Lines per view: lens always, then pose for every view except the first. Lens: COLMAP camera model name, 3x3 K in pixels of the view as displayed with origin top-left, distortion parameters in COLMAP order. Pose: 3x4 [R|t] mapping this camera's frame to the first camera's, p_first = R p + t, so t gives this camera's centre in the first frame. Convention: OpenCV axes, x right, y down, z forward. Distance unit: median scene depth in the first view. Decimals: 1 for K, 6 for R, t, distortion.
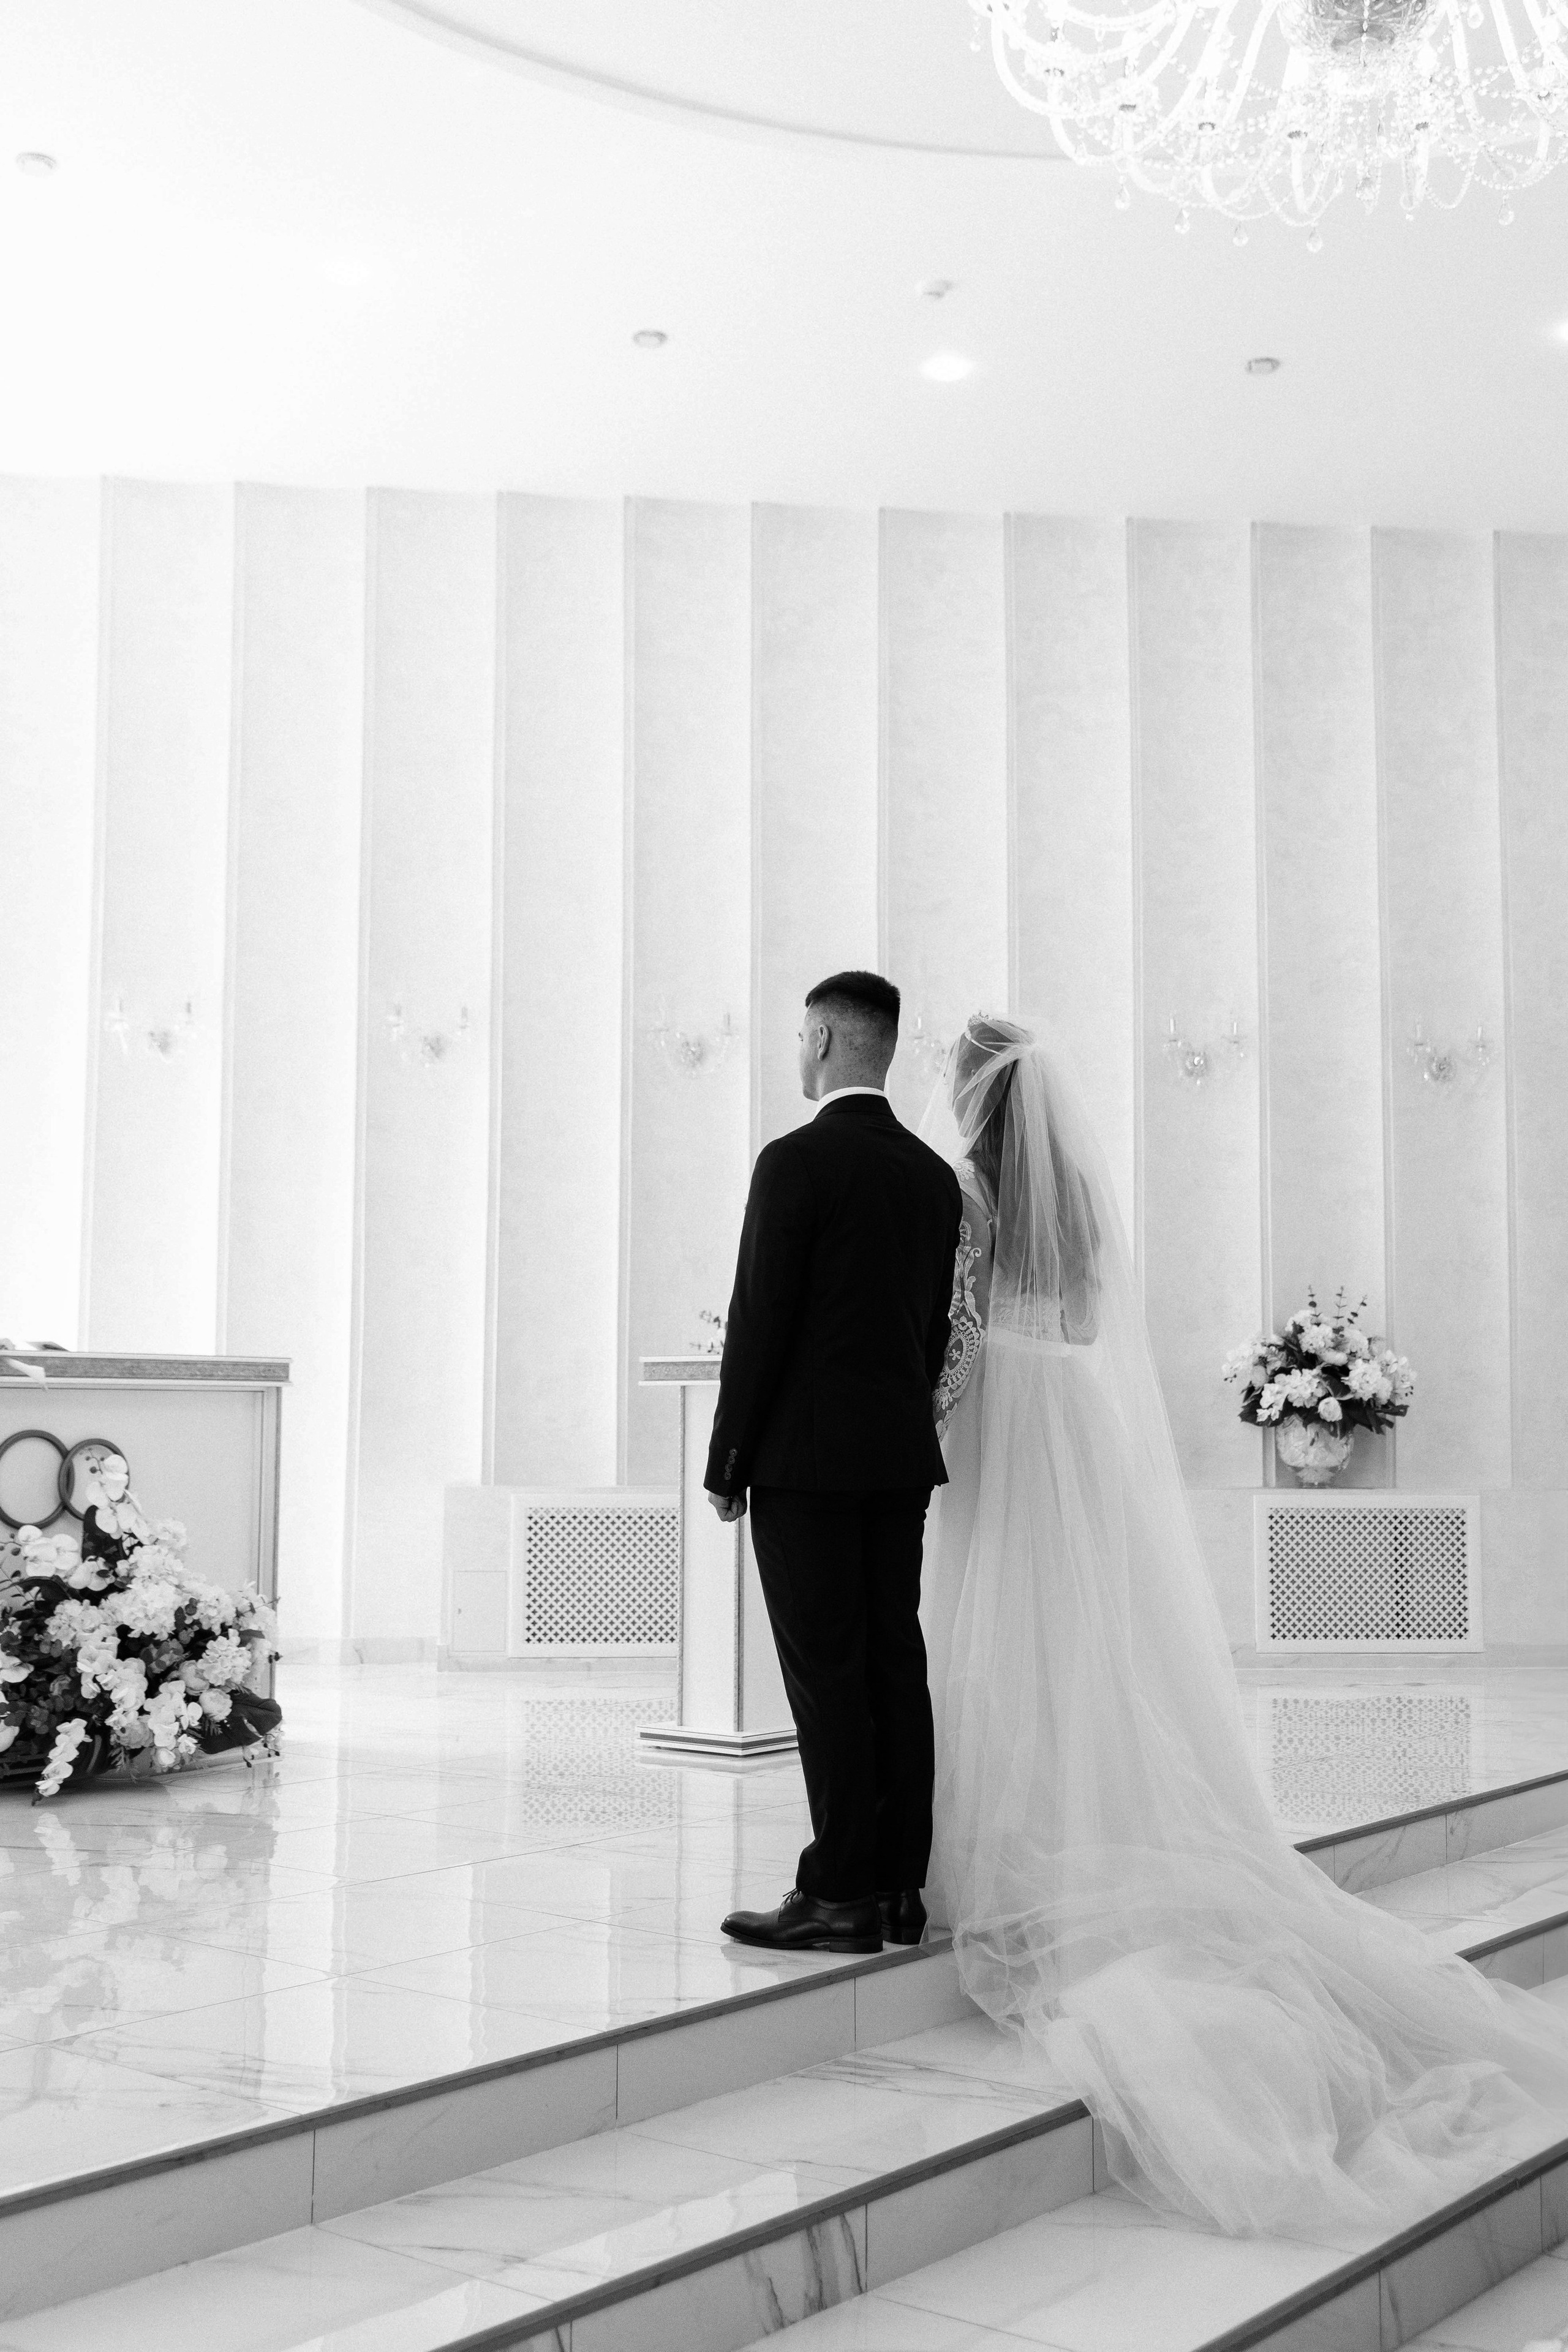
lens RADIAL K [[2377.0, 0, 781.1], [0, 2377.0, 1182.6], [0, 0, 1]] dist [0.020809, 0.000000]
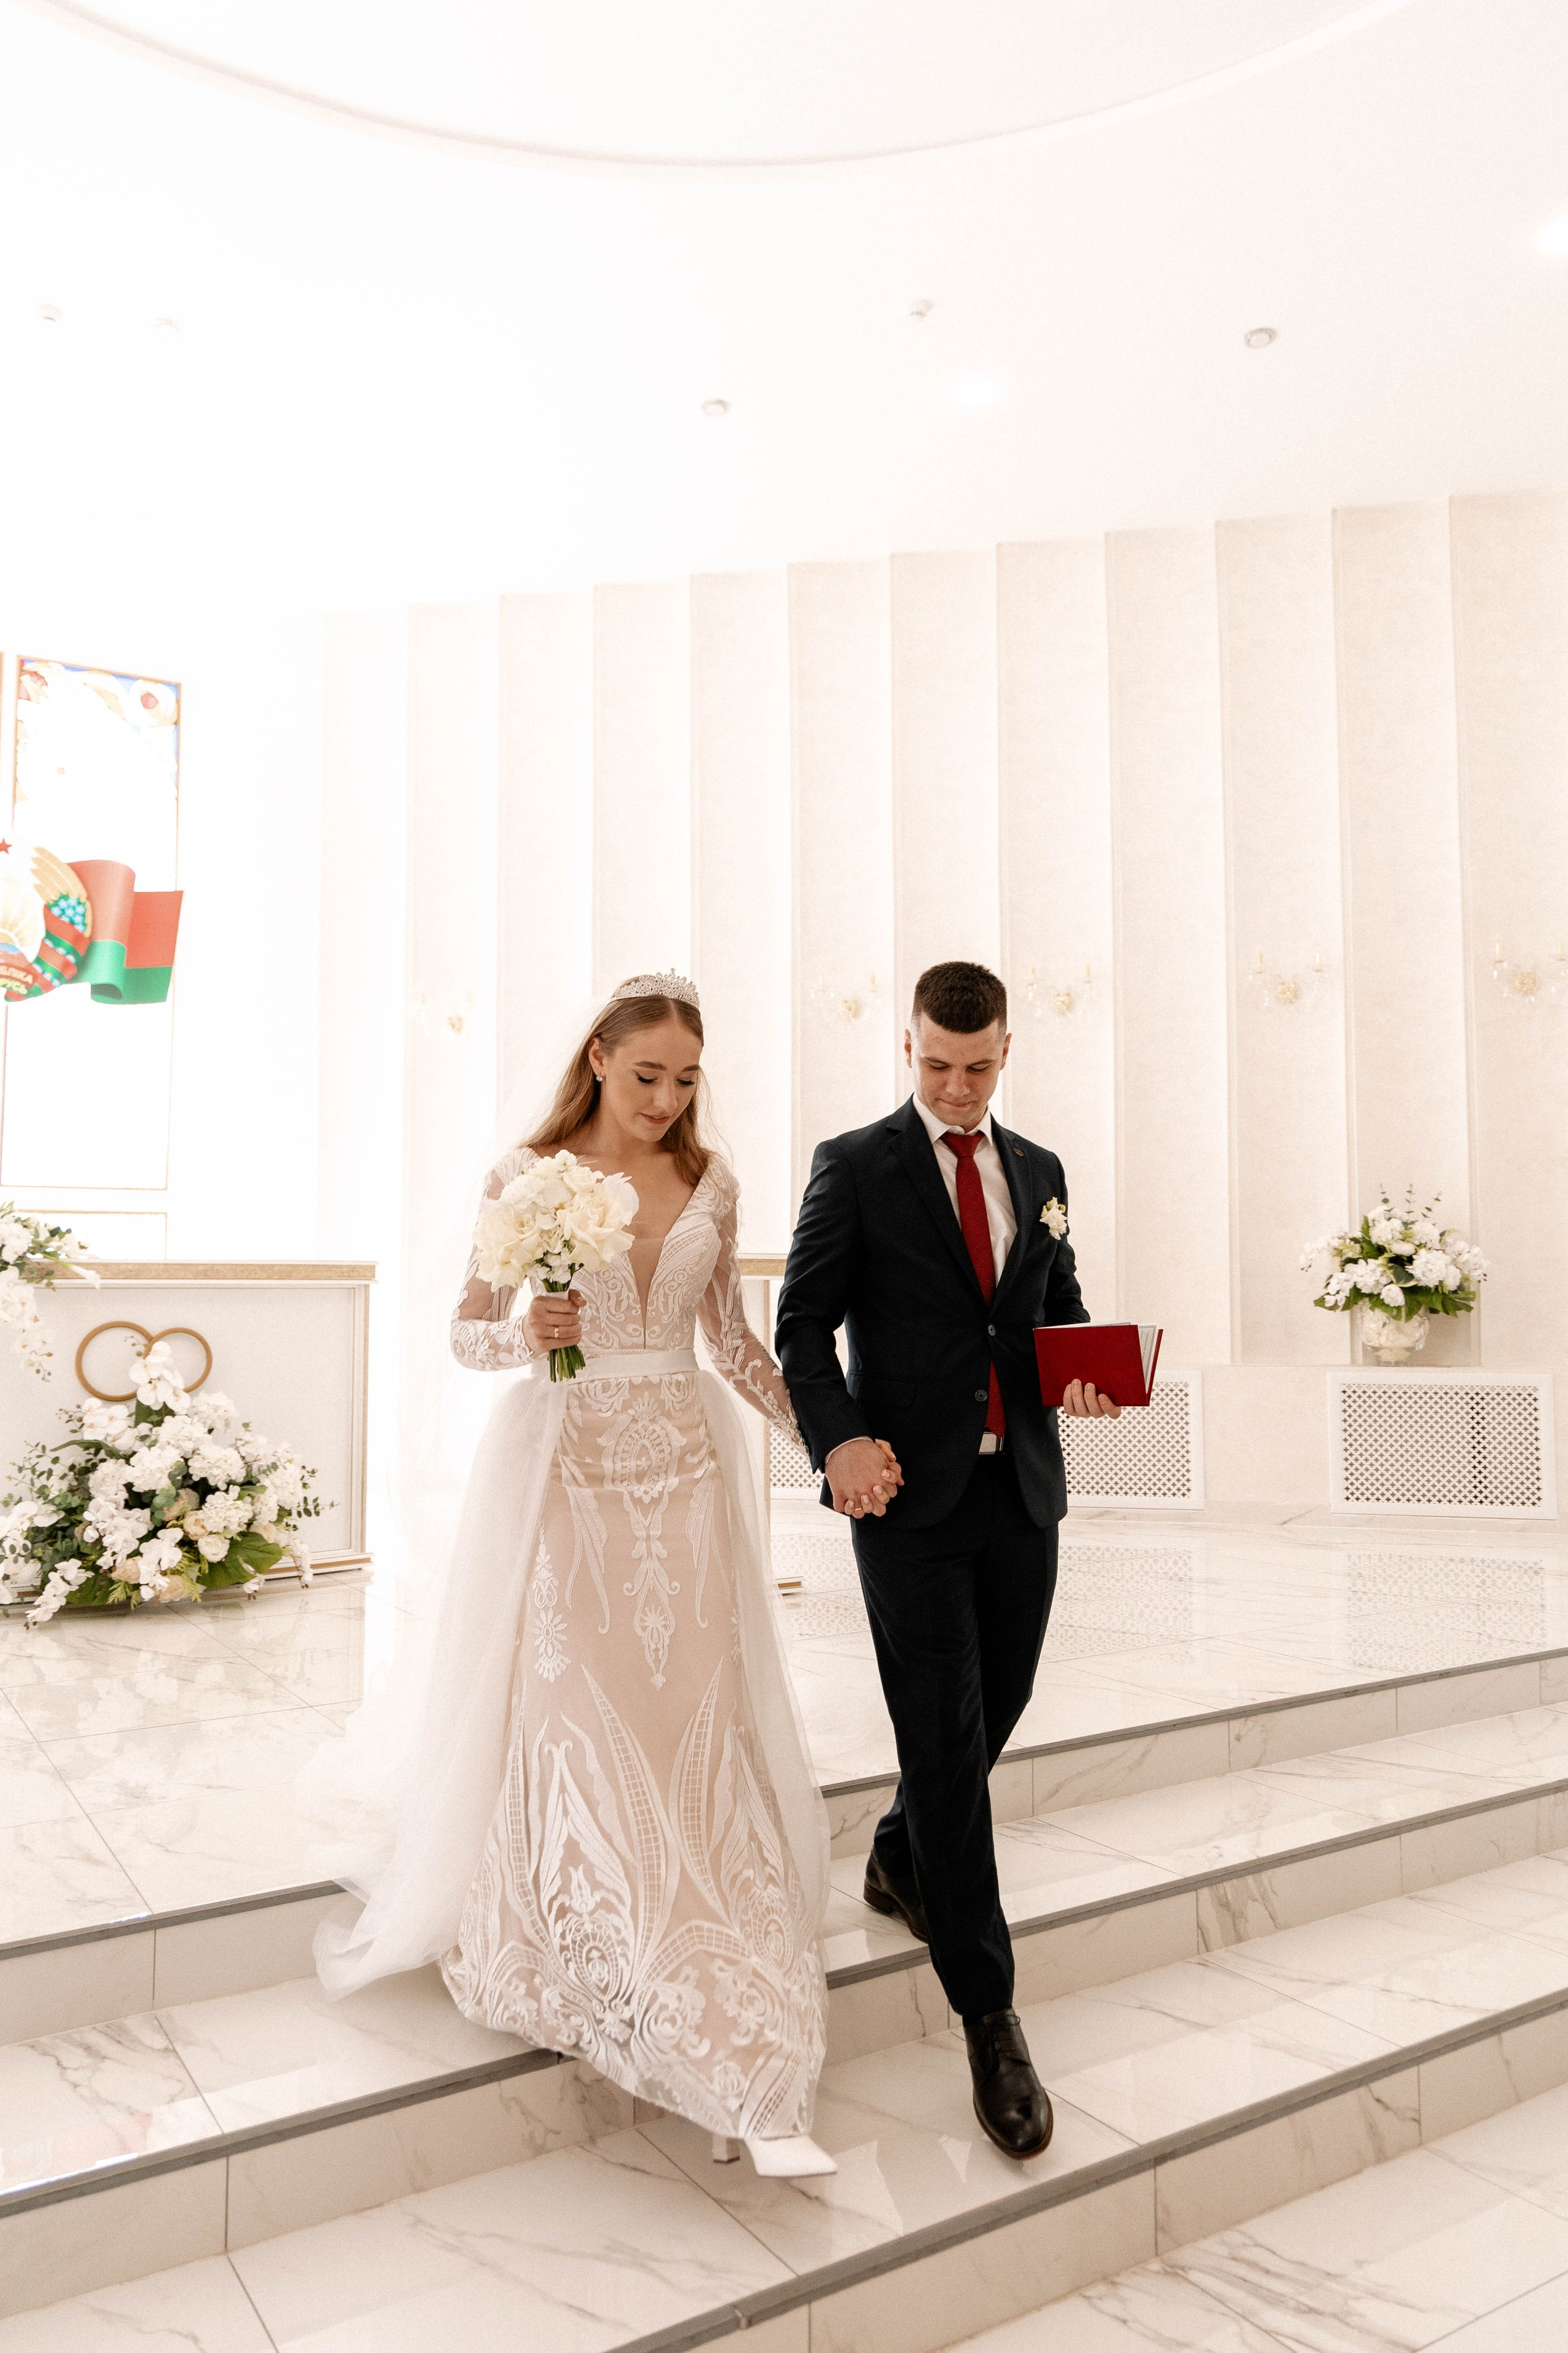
lens RADIAL K [[1609.2, 0, 789.4], [0, 1609.2, 1173.7], [0, 0, 1]] dist [0.012515, 0.003275]
pose [[0.952024, -0.029982, -0.304551, 0.191135], [0.035938, 0.999256, 0.013968, 0.018287], [0.303906, -0.024243, 0.952393, 0.202750]]
